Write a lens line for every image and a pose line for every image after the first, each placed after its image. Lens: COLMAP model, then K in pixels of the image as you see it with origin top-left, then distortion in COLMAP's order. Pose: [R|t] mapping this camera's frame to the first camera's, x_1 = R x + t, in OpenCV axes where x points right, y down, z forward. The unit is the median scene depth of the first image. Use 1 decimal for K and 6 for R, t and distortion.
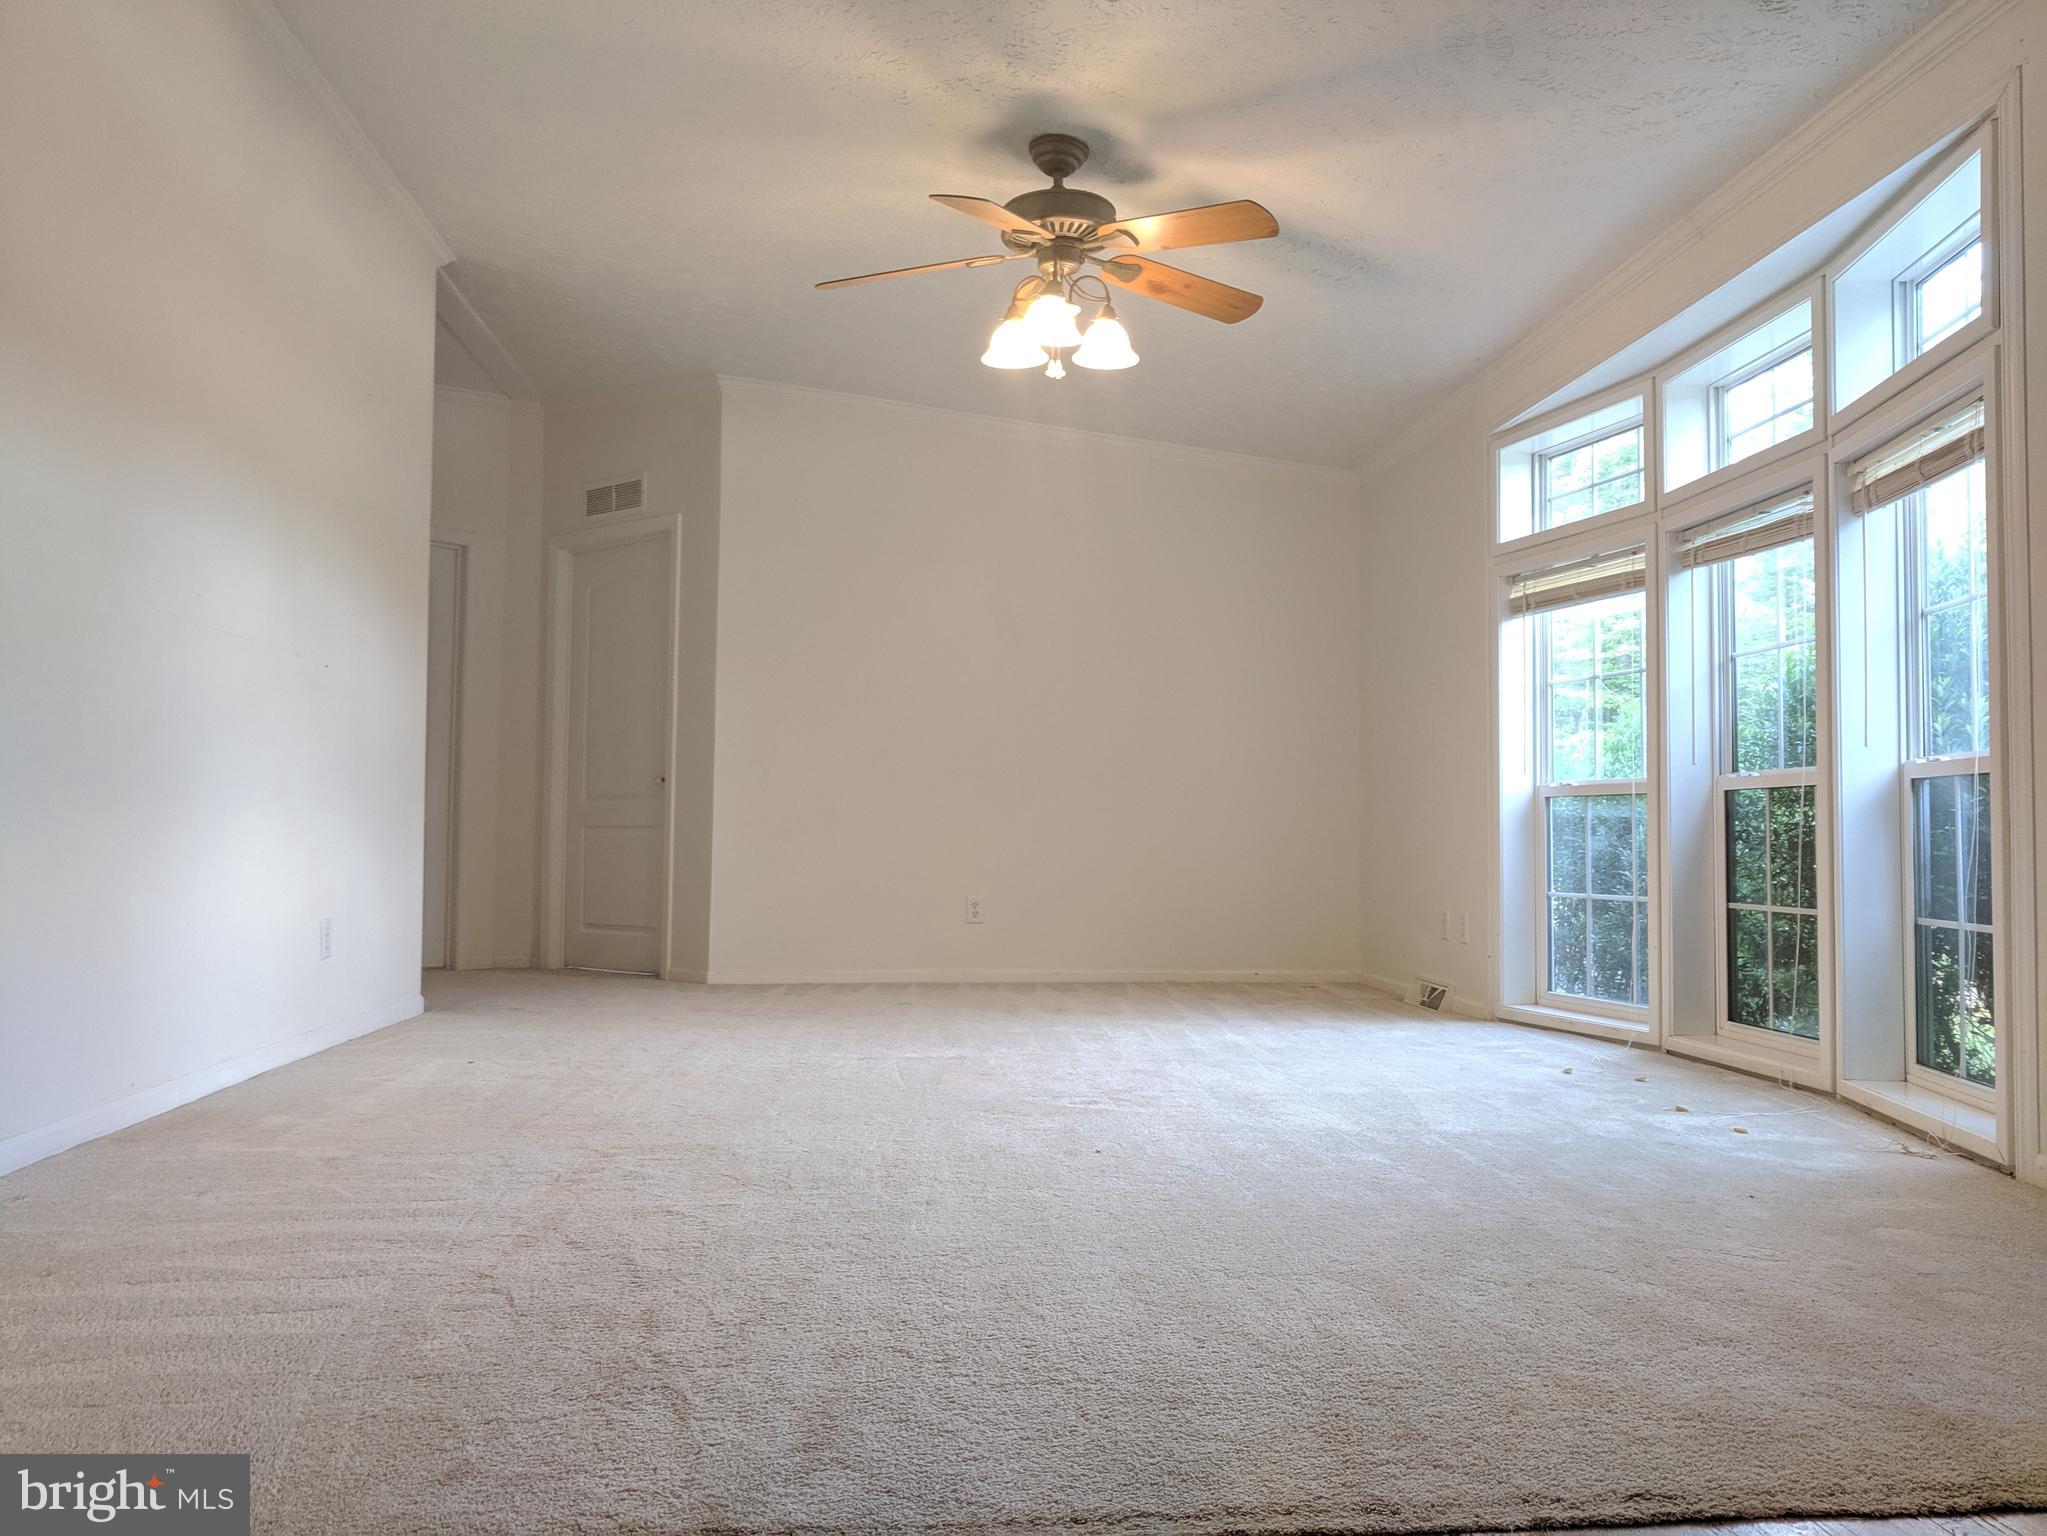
lens RADIAL K [[1534.8, 0, 1023.5], [0, 1534.8, 768.0], [0, 0, 1]] dist [0.006496, 0.005793]
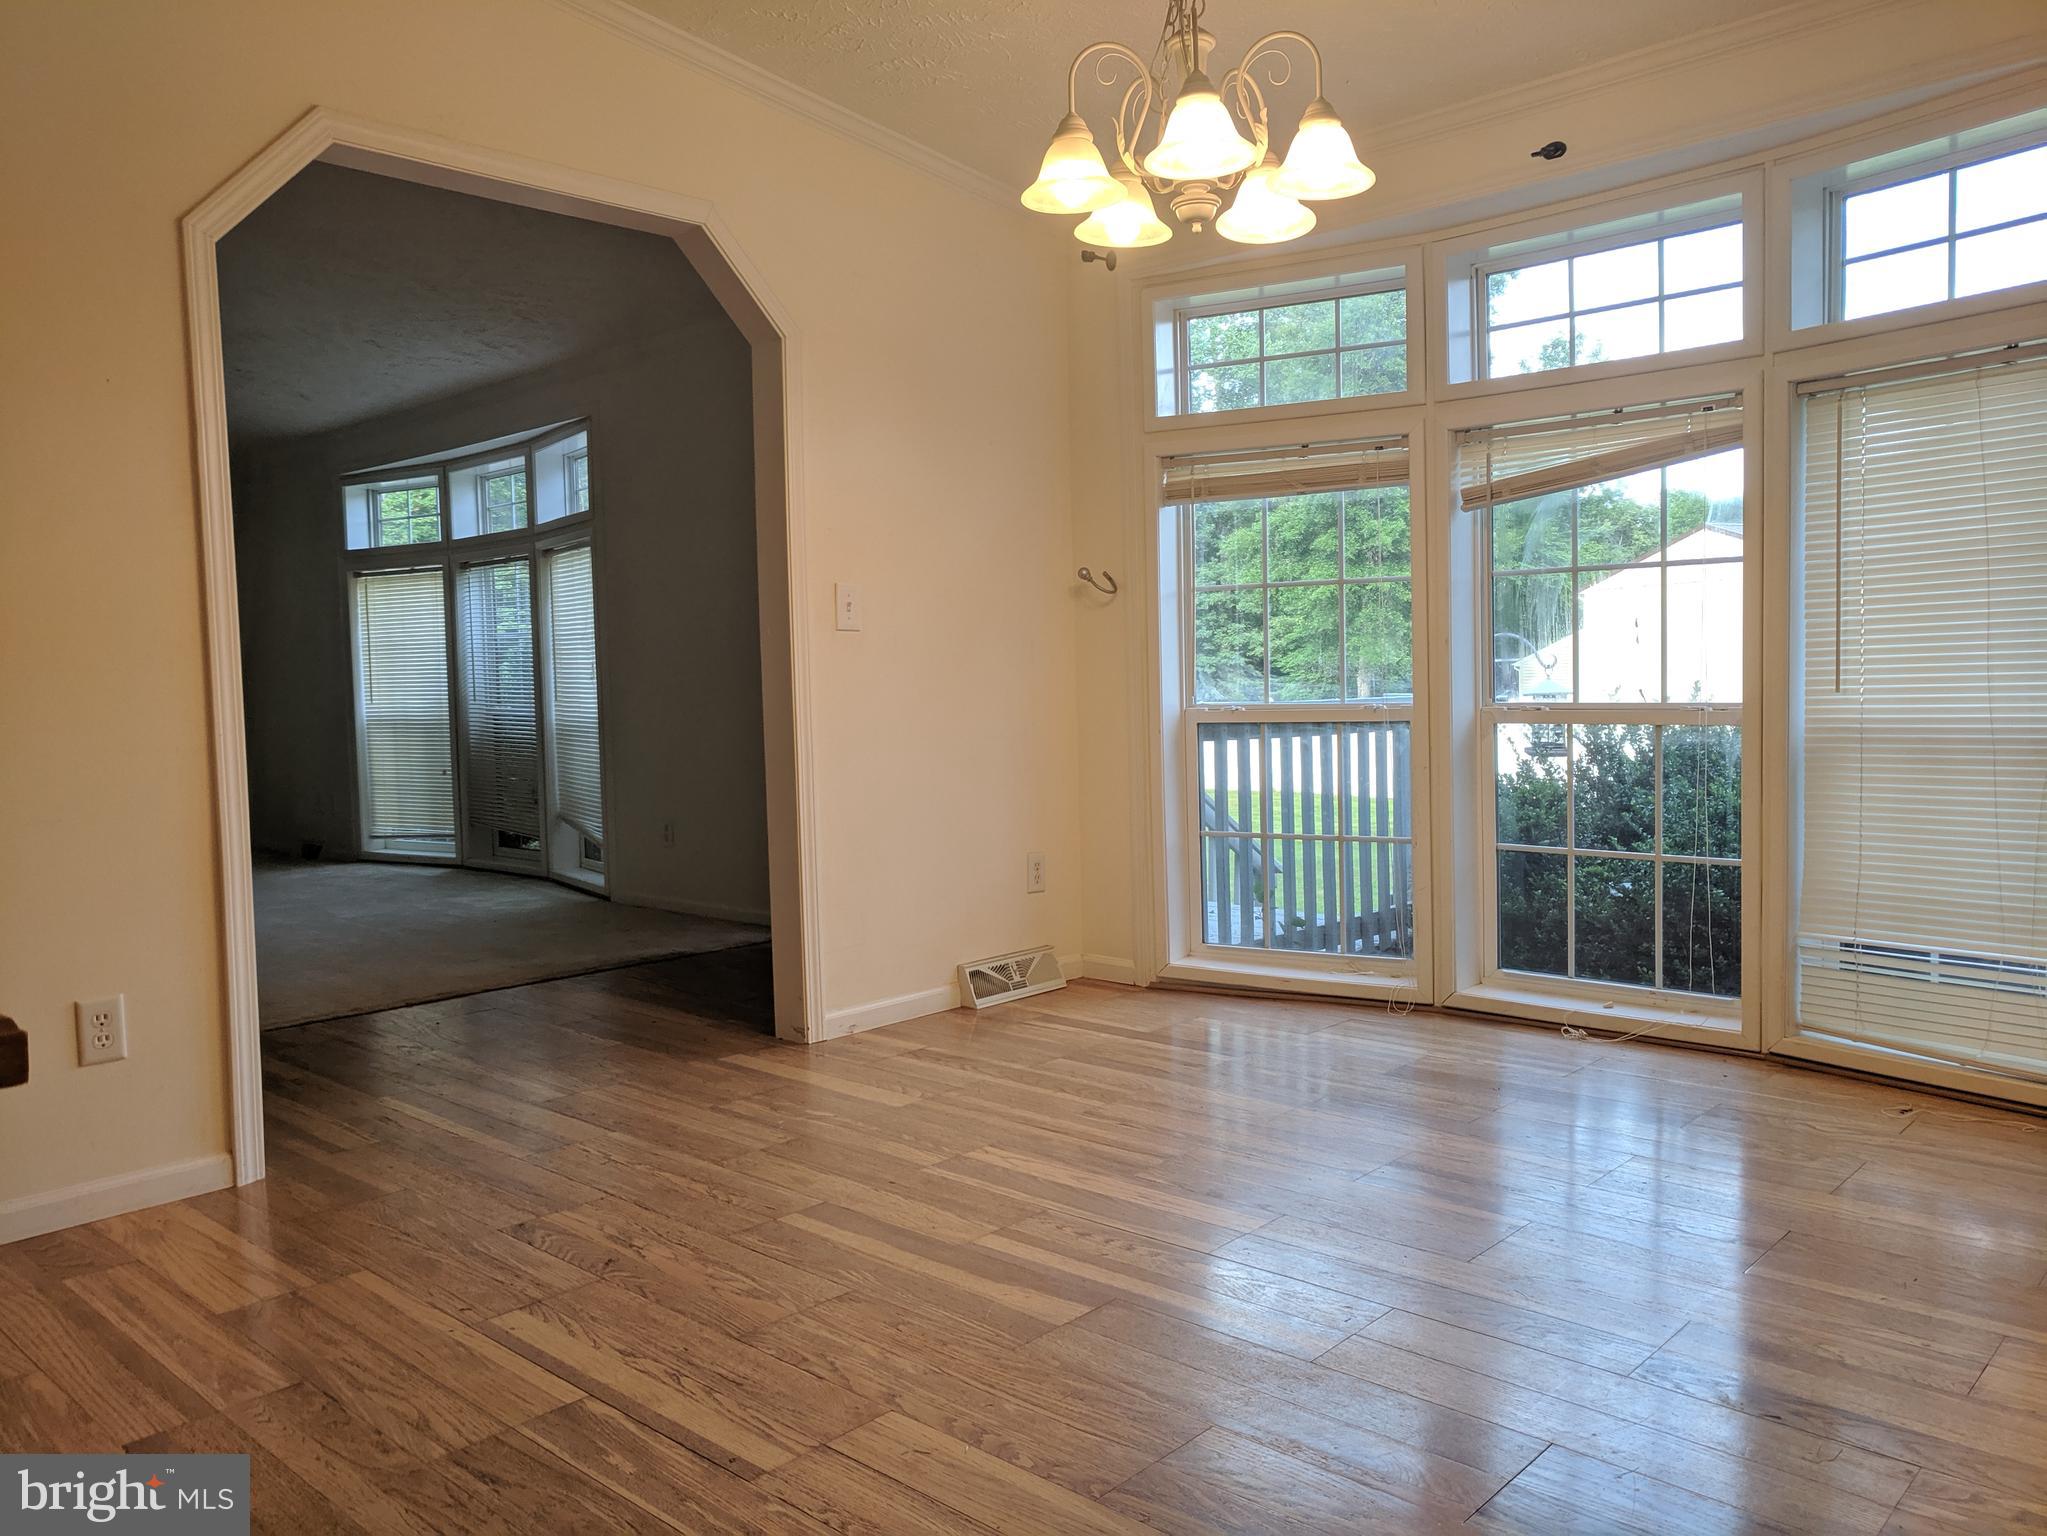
lens RADIAL K [[1534.8, 0, 1023.5], [0, 1534.8, 768.0], [0, 0, 1]] dist [0.006496, 0.005793]
pose [[0.742736, -0.065375, 0.666385, -0.269639], [-0.004449, 0.994718, 0.102544, -0.110759], [-0.669569, -0.079128, 0.738523, -0.718340]]
